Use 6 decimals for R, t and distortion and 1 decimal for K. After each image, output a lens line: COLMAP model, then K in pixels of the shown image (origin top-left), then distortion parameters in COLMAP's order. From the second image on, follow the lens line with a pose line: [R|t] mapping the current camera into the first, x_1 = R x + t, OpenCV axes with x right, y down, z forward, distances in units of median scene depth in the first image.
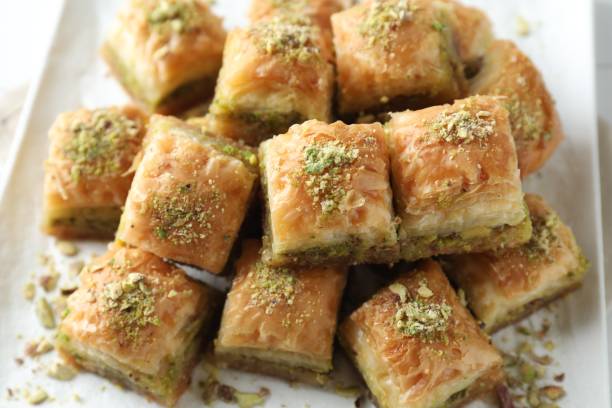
lens RADIAL K [[965.1, 0, 304.4], [0, 965.1, 203.7], [0, 0, 1]] dist [0.005993, 0.000000]
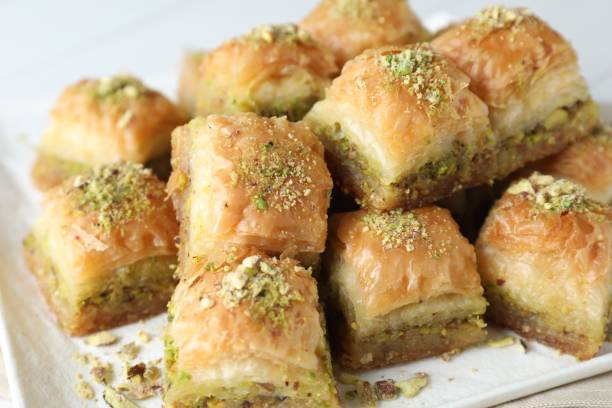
lens RADIAL K [[965.1, 0, 307.2], [0, 965.1, 204.9], [0, 0, 1]] dist [0.005993, 0.000000]
pose [[0.889387, -0.273209, 0.366536, -0.420829], [0.393100, 0.866345, -0.308087, 0.306235], [-0.233375, 0.418094, 0.877914, 0.256659]]
